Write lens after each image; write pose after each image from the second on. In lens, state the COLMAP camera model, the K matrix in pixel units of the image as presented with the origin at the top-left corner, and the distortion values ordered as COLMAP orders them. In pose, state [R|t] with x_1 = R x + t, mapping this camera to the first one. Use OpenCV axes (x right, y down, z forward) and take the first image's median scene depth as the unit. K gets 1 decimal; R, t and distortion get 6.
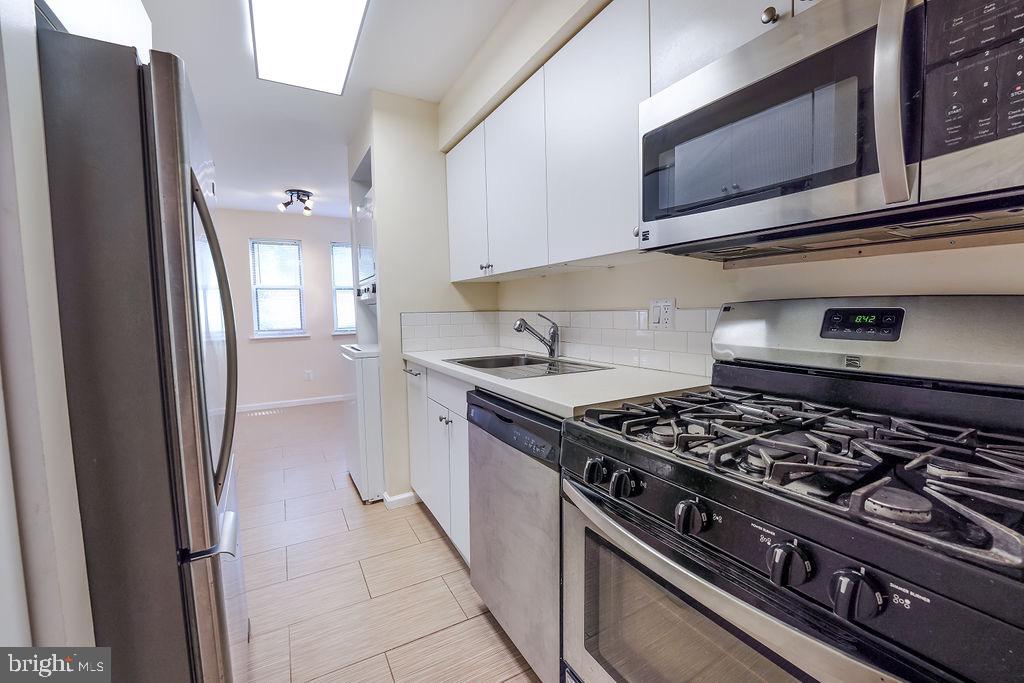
lens RADIAL K [[418.8, 0, 512.6], [0, 418.8, 343.7], [0, 0, 1]] dist [-0.015991, -0.000003]
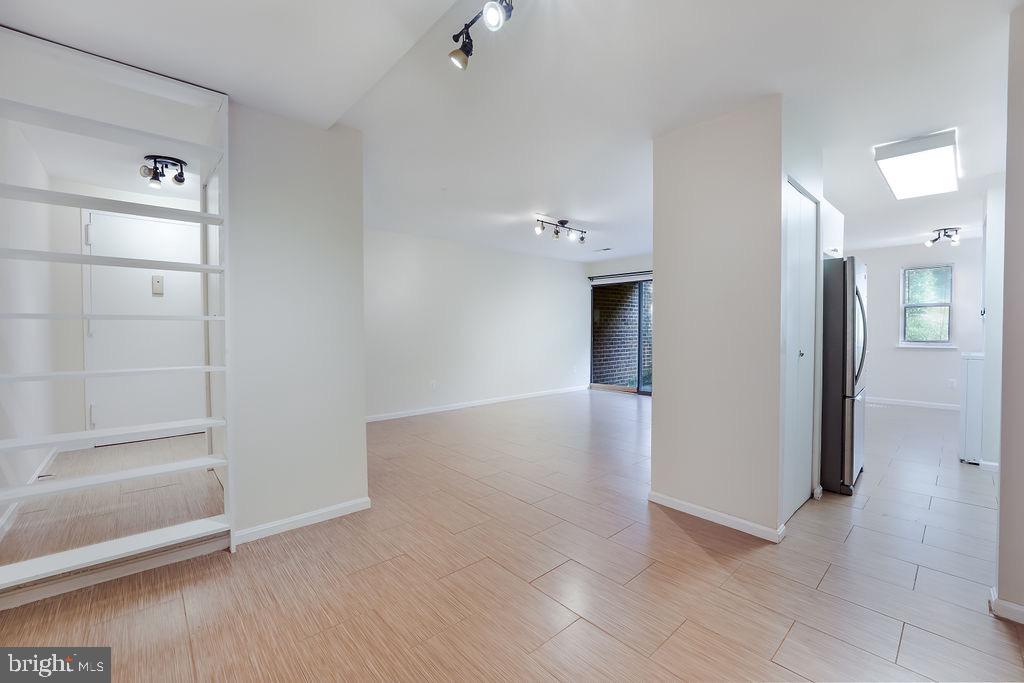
lens RADIAL K [[418.8, 0, 514.8], [0, 418.8, 338.4], [0, 0, 1]] dist [-0.015991, -0.000003]
pose [[0.235352, 0.040263, -0.971076, 1.786069], [-0.079675, 0.996578, 0.022010, 0.158718], [0.968639, 0.072190, 0.237754, -2.372958]]
